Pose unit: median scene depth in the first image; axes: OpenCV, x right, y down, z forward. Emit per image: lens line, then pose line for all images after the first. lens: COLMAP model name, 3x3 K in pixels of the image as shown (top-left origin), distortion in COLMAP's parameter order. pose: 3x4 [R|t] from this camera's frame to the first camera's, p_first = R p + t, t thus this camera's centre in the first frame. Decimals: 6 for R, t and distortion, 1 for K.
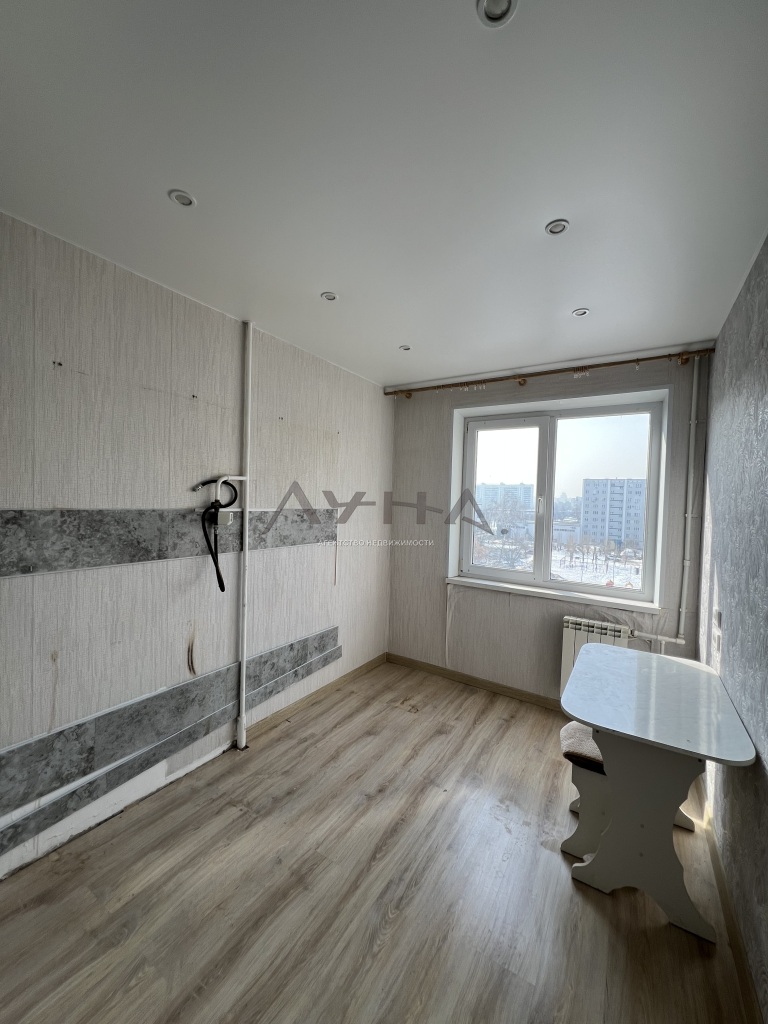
lens RADIAL K [[409.5, 0, 386.8], [0, 409.5, 514.7], [0, 0, 1]] dist [-0.001841, 0.000280]
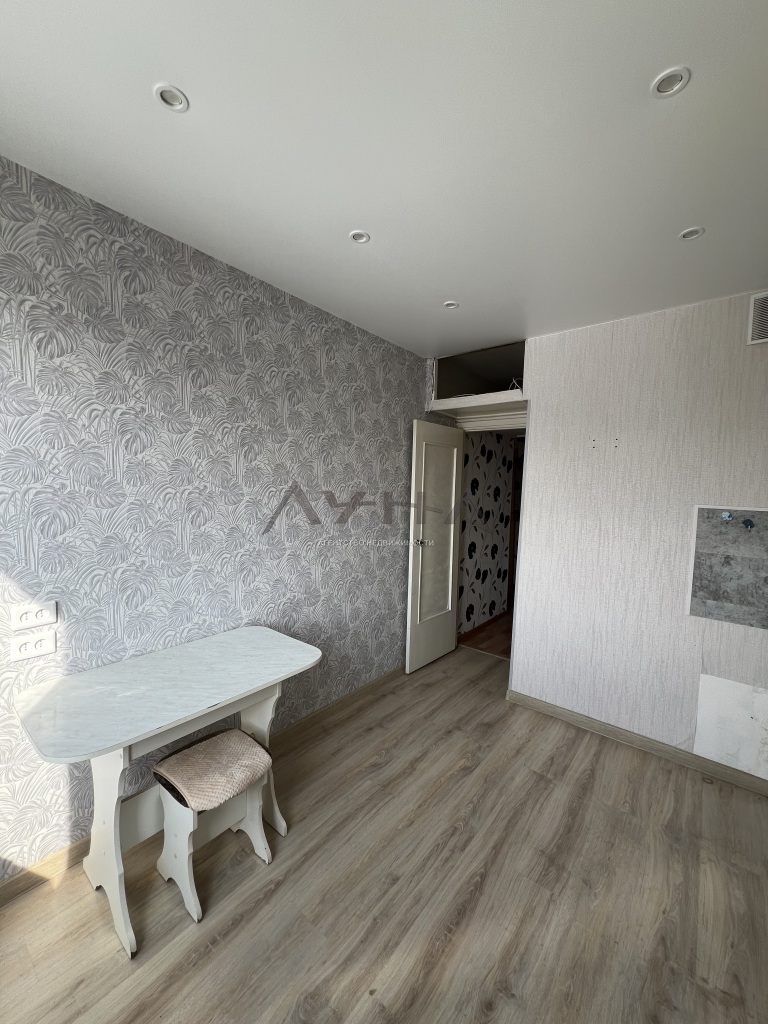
lens RADIAL K [[409.5, 0, 386.5], [0, 409.5, 511.2], [0, 0, 1]] dist [-0.001841, 0.000280]
pose [[-0.989855, -0.070262, 0.123492, 0.124738], [-0.058054, 0.993311, 0.099819, -0.048346], [-0.129679, 0.091637, -0.987313, 1.854126]]
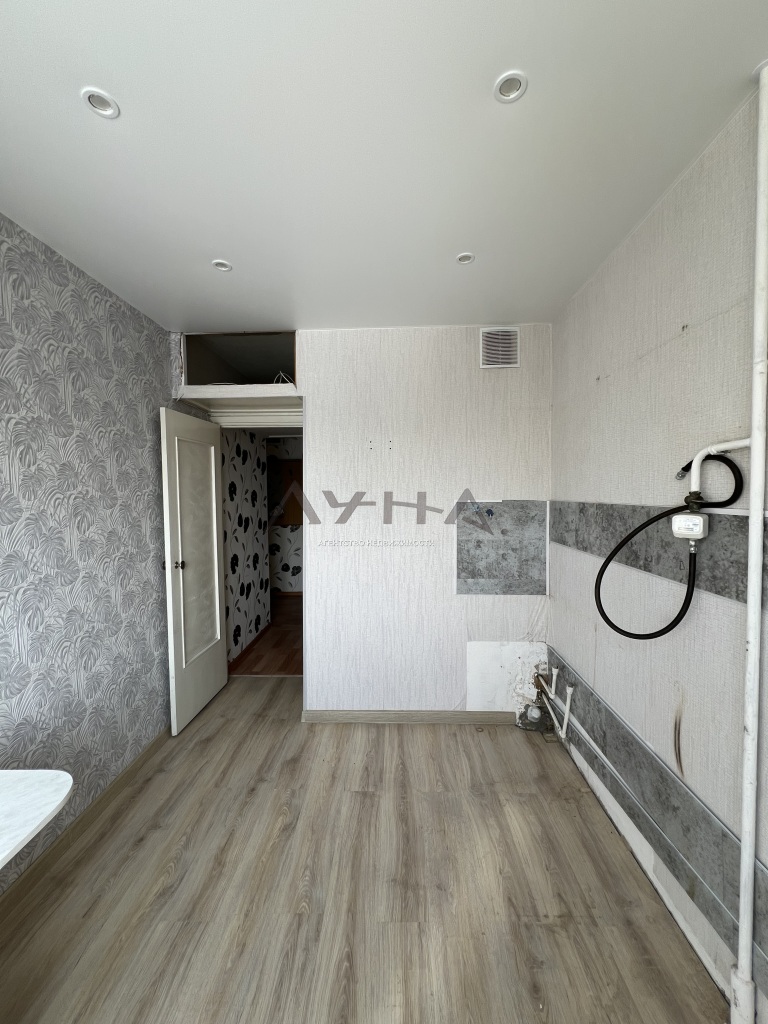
lens RADIAL K [[409.5, 0, 388.7], [0, 409.5, 510.8], [0, 0, 1]] dist [-0.001841, 0.000280]
pose [[-0.862098, -0.001094, -0.506741, 0.291212], [-0.036283, 0.997564, 0.059573, -0.036631], [0.505441, 0.069744, -0.860038, 1.632859]]
